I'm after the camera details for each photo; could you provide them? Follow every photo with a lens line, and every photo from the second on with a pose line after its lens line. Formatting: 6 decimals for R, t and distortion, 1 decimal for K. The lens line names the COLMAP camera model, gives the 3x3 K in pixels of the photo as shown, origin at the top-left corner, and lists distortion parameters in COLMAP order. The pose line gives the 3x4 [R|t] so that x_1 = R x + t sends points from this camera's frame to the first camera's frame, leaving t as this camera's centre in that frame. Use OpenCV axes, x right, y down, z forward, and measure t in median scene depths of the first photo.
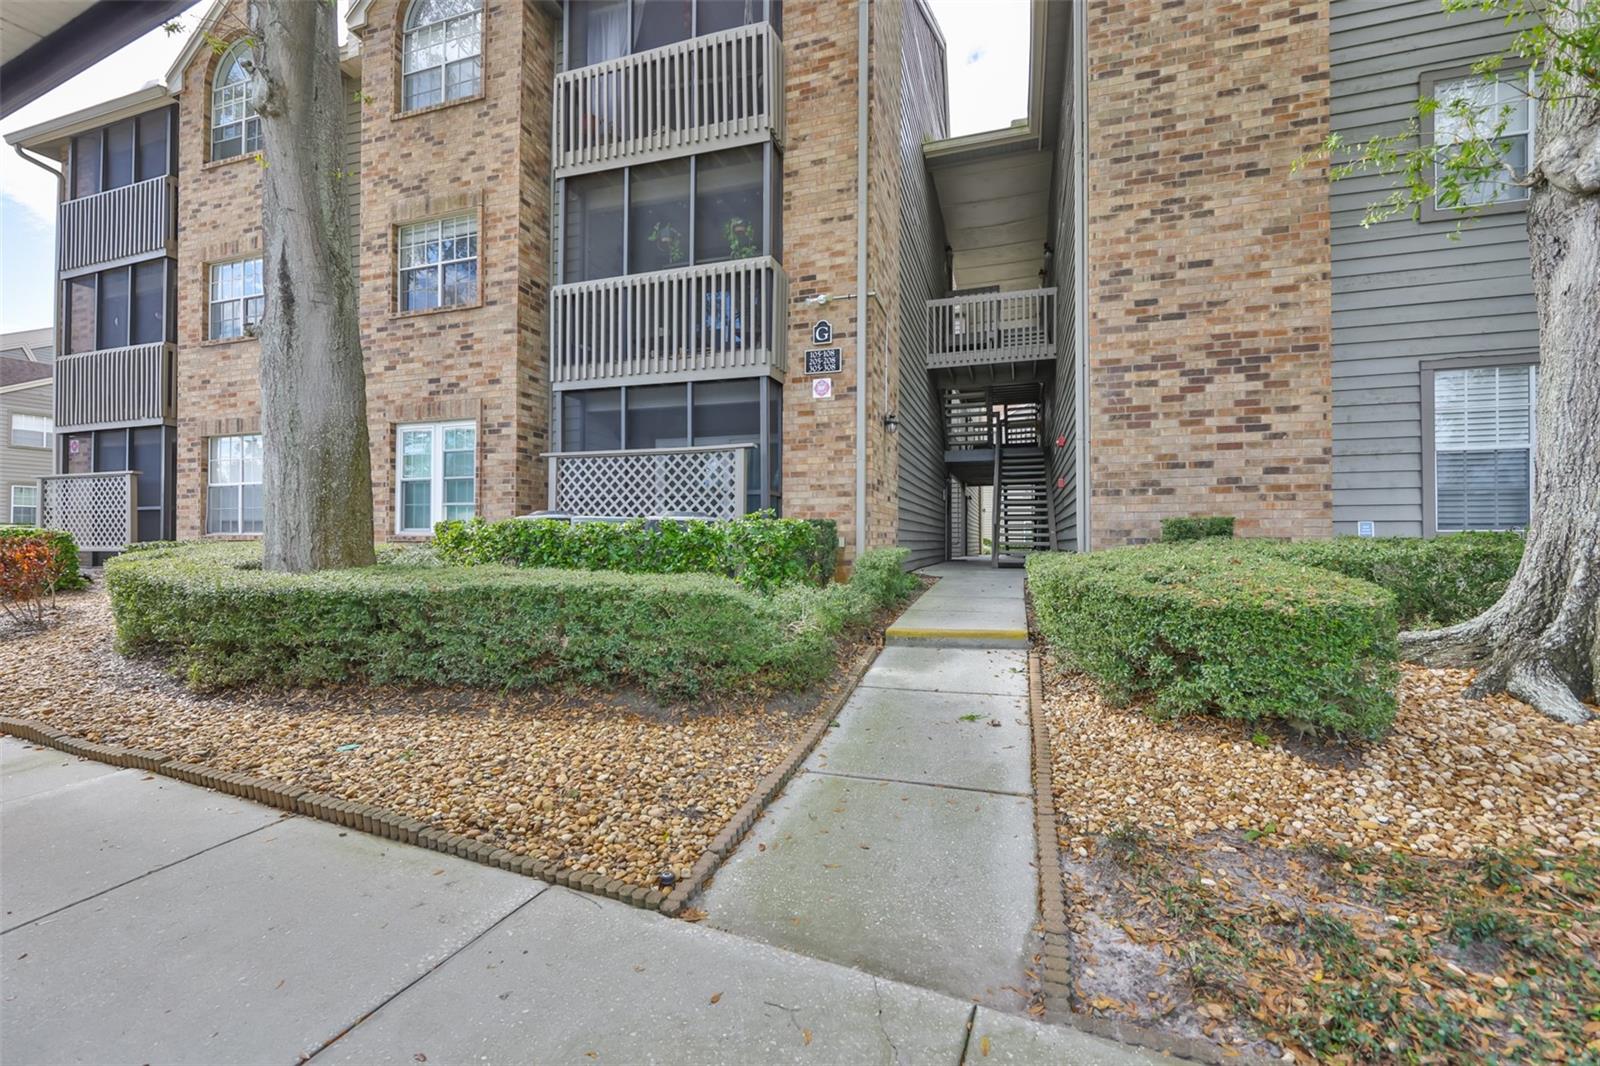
lens RADIAL K [[715.5, 0, 800.0], [0, 715.5, 528.8], [0, 0, 1]] dist [-0.003171, 0.000602]
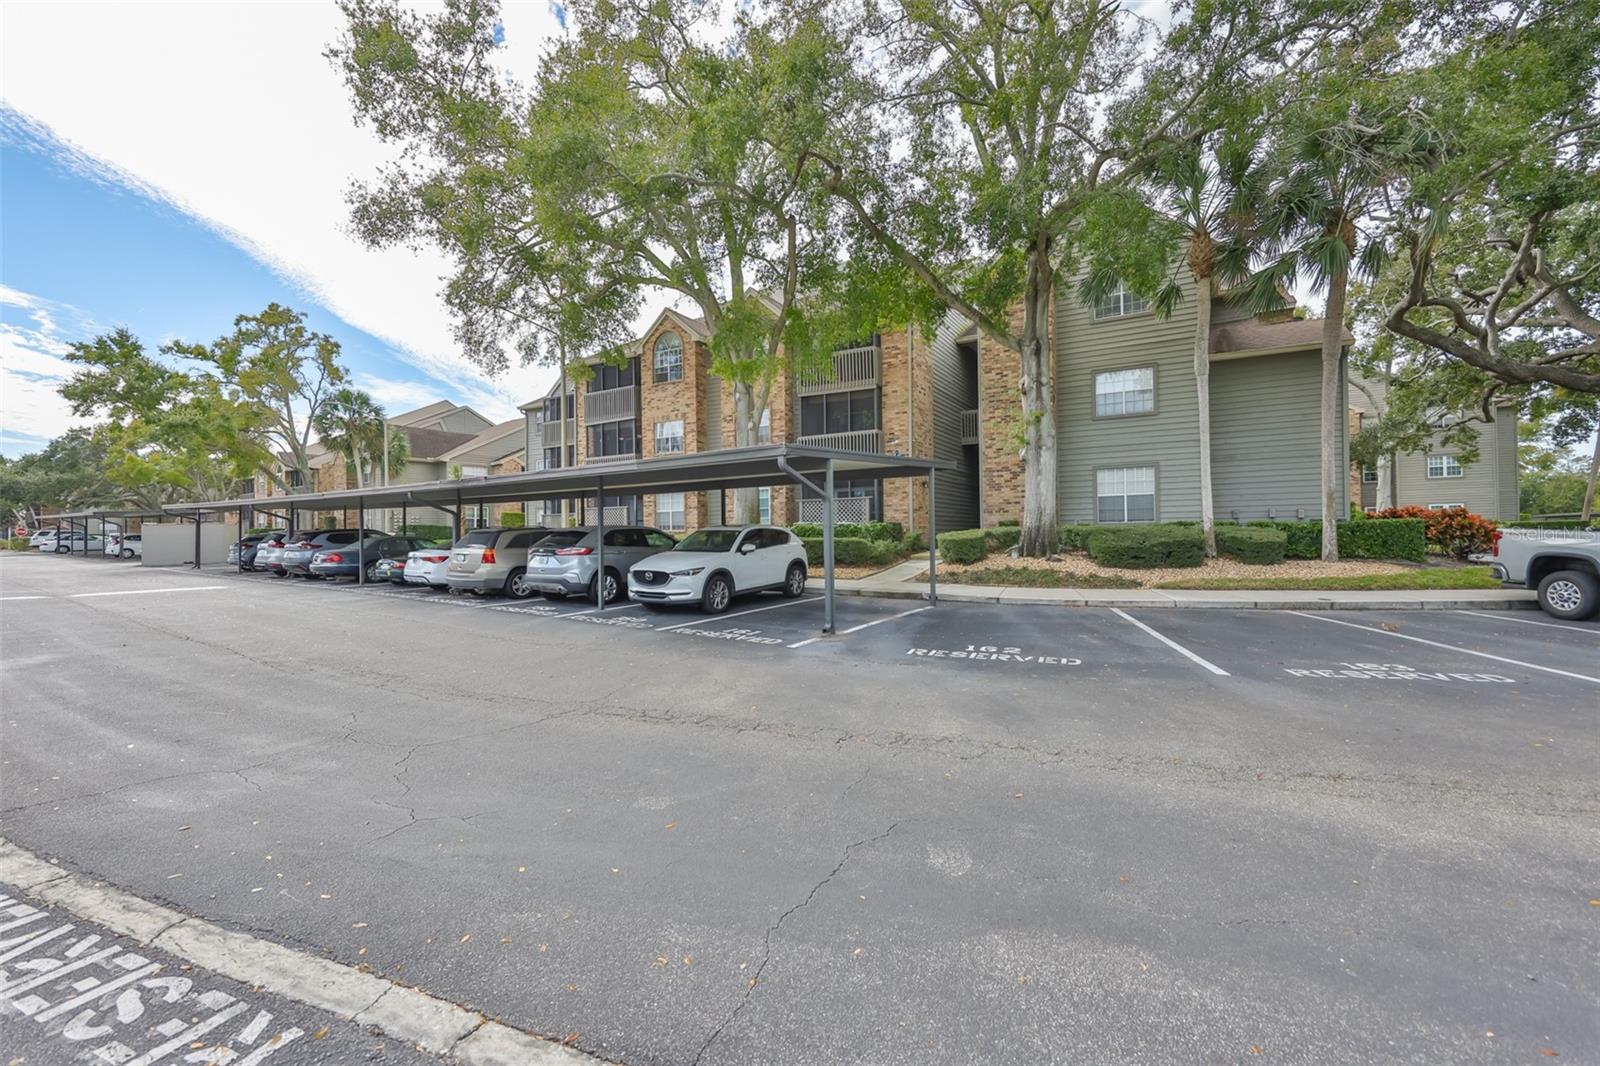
lens RADIAL K [[715.5, 0, 797.4], [0, 715.5, 529.4], [0, 0, 1]] dist [-0.003171, 0.000602]
pose [[0.978764, -0.015054, -0.204435, 0.220731], [0.016380, 0.999854, 0.004795, -0.004309], [0.204333, -0.008041, 0.978868, -1.826287]]
